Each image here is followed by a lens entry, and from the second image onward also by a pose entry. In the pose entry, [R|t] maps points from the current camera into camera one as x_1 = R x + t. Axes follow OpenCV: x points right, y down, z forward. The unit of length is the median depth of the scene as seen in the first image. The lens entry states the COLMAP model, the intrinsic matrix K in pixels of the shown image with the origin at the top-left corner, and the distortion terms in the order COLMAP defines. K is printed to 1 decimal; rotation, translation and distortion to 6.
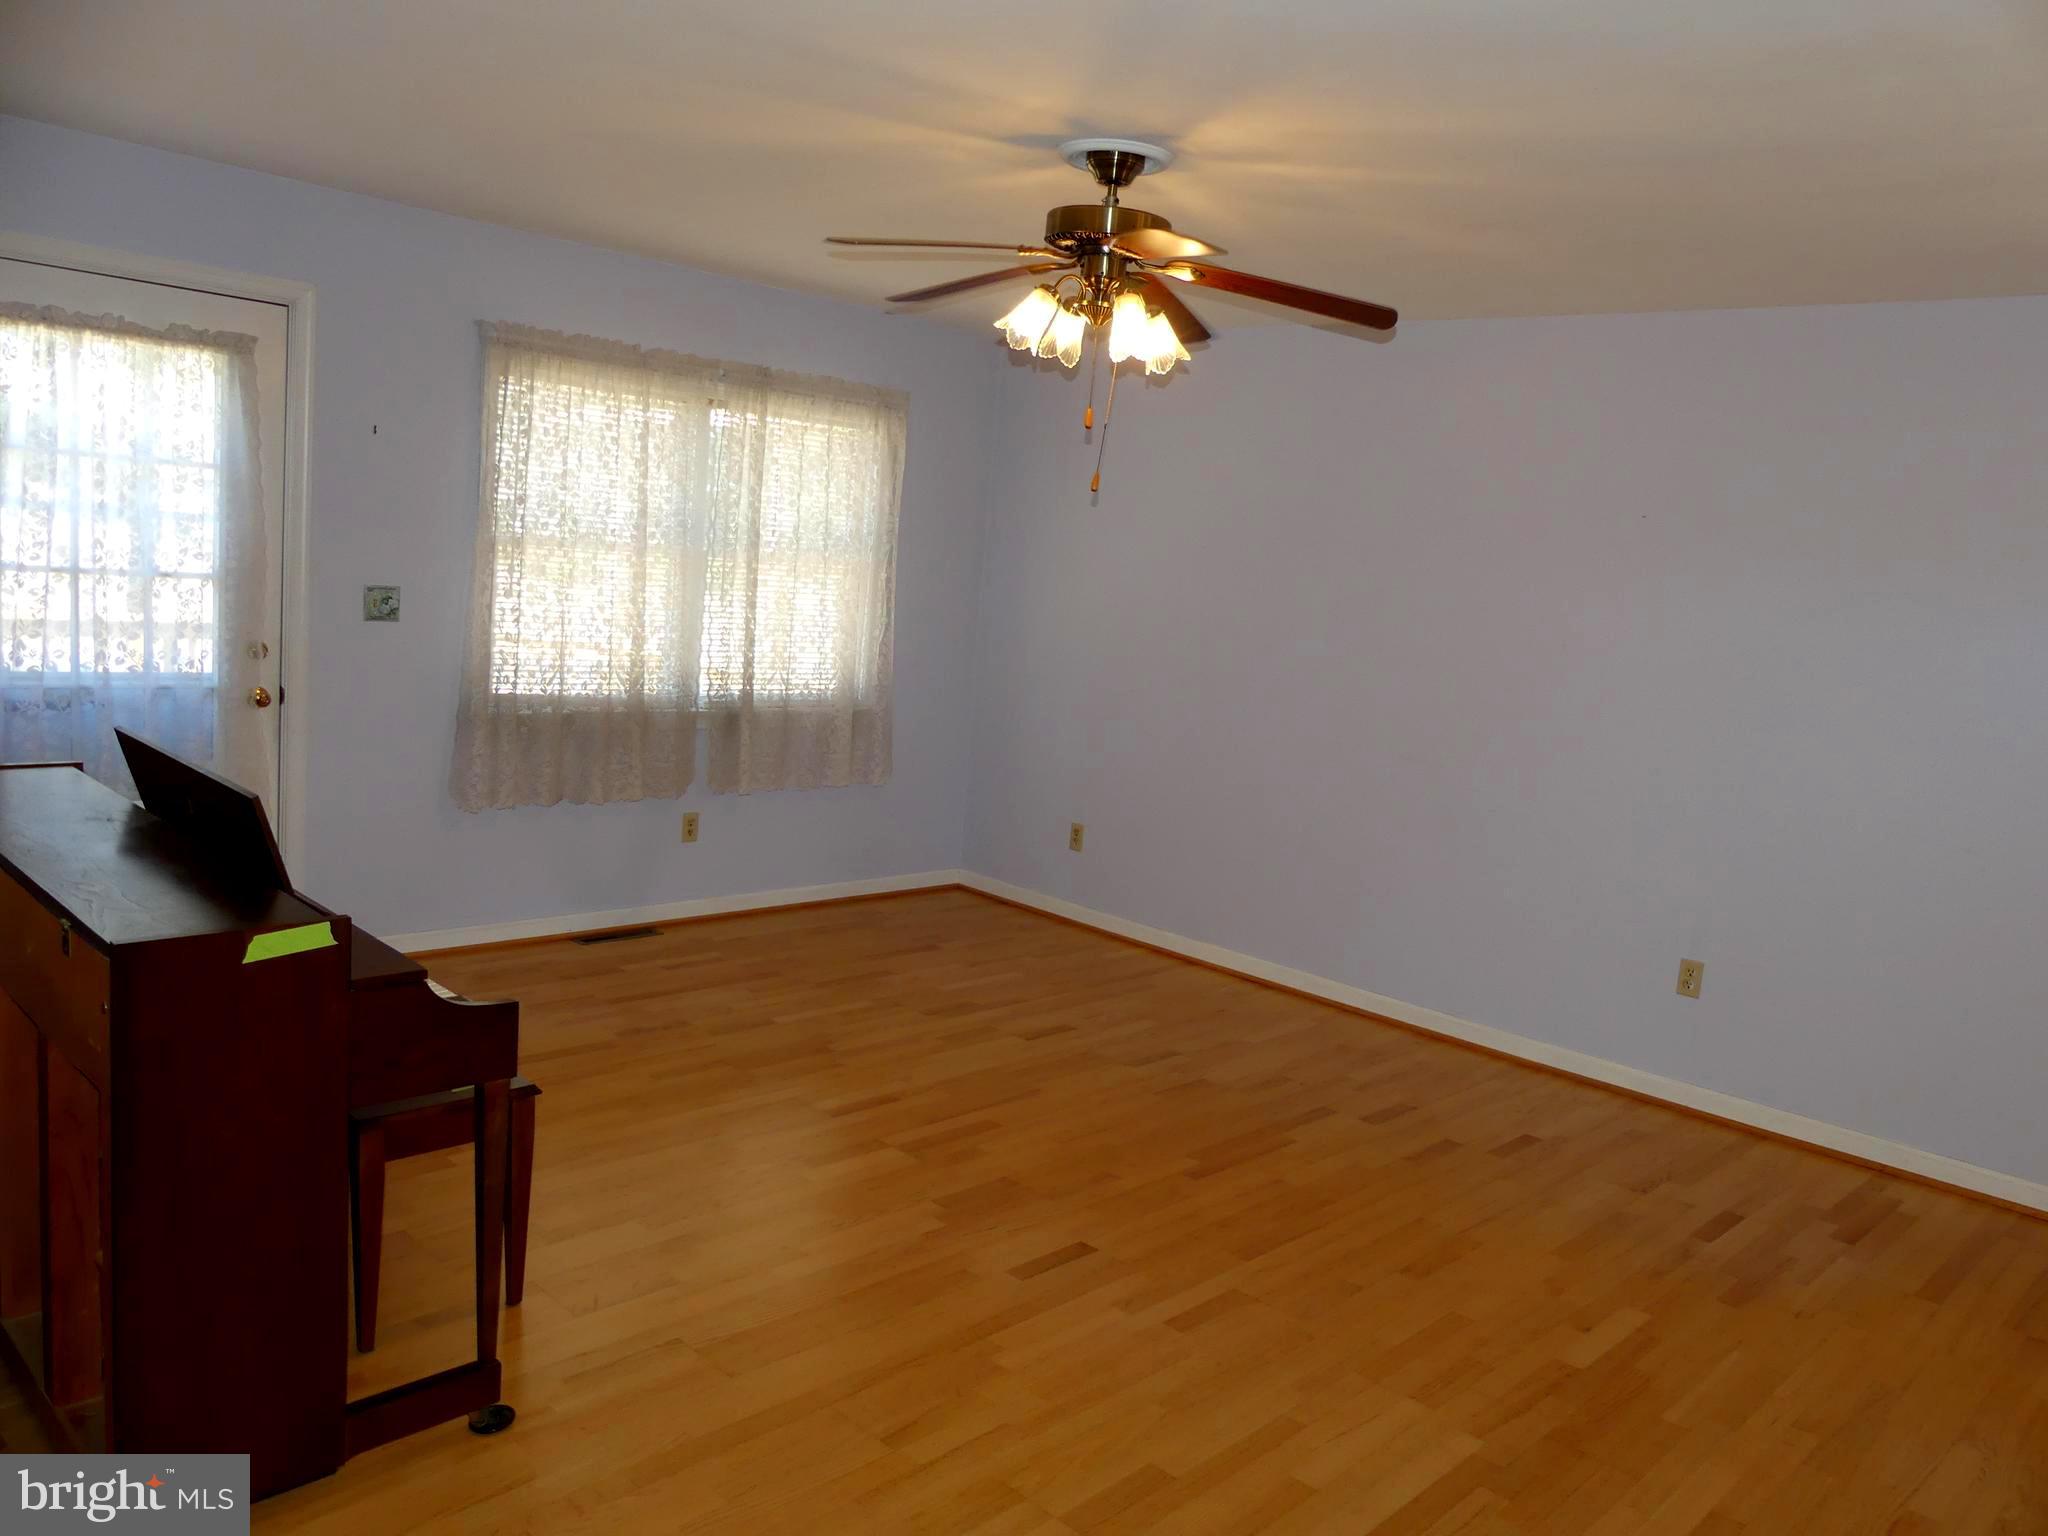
lens RADIAL K [[1539.5, 0, 1024.0], [0, 1539.5, 776.7], [0, 0, 1]] dist [-0.028703, -0.000361]
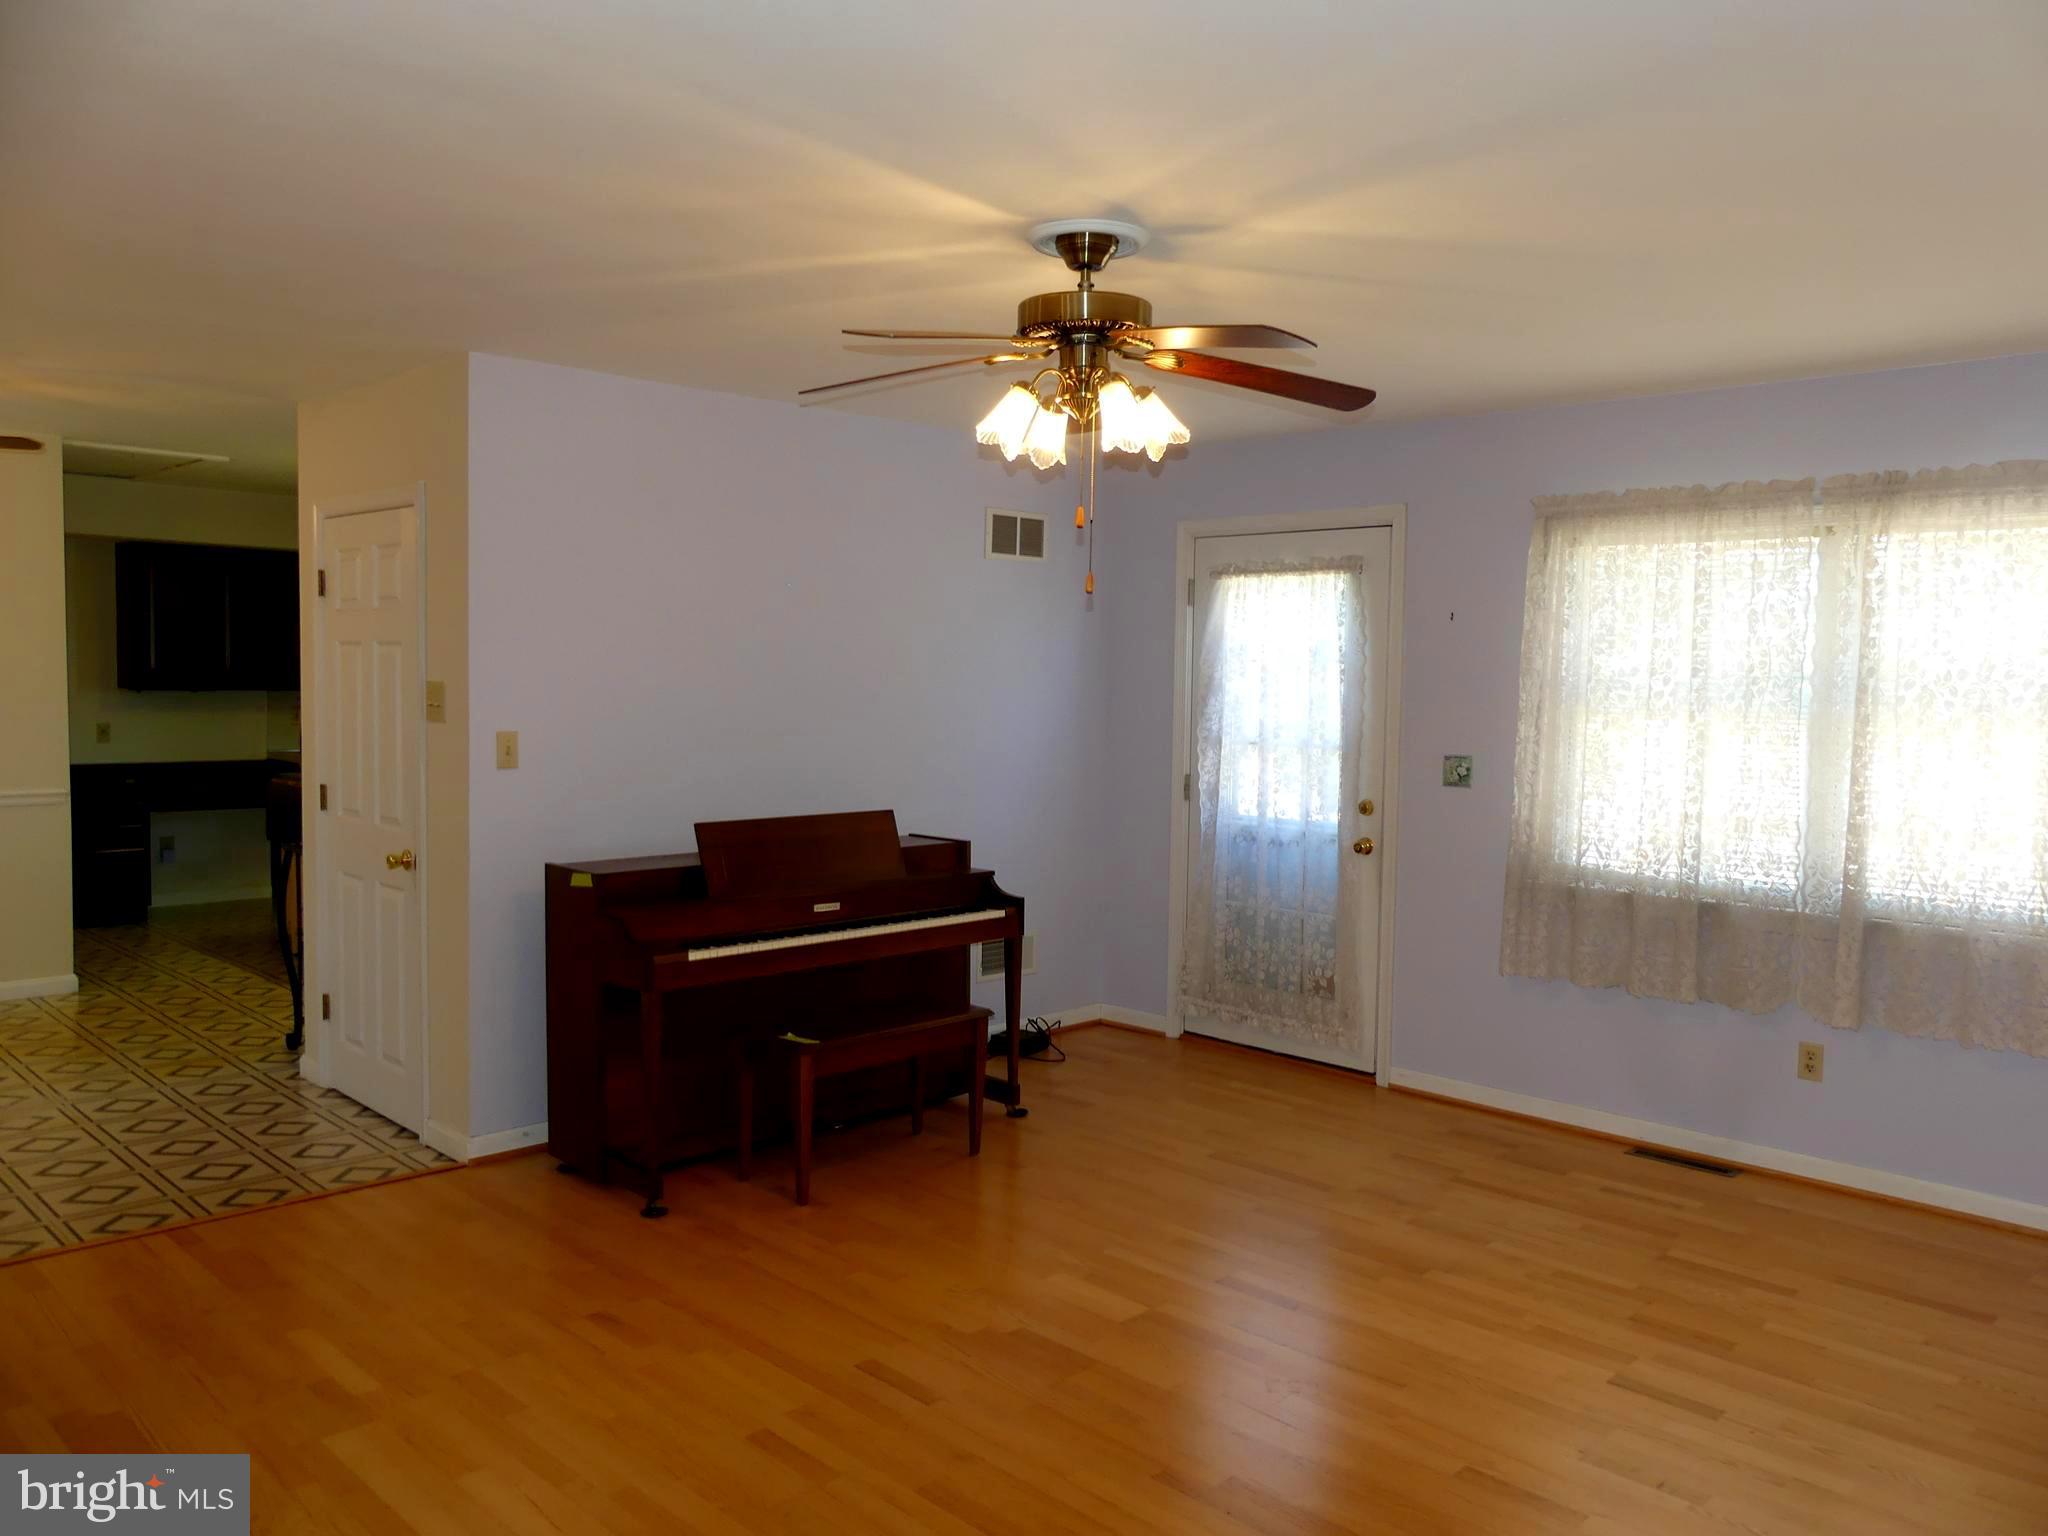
lens RADIAL K [[1486.6, 0, 1024.0], [0, 1486.6, 768.0], [0, 0, 1]] dist [-0.000722, 0.001927]
pose [[0.016535, -0.023348, -0.999591, 0.633653], [-0.159031, 0.986939, -0.025683, -0.037373], [0.987135, 0.159391, 0.012606, 0.663591]]
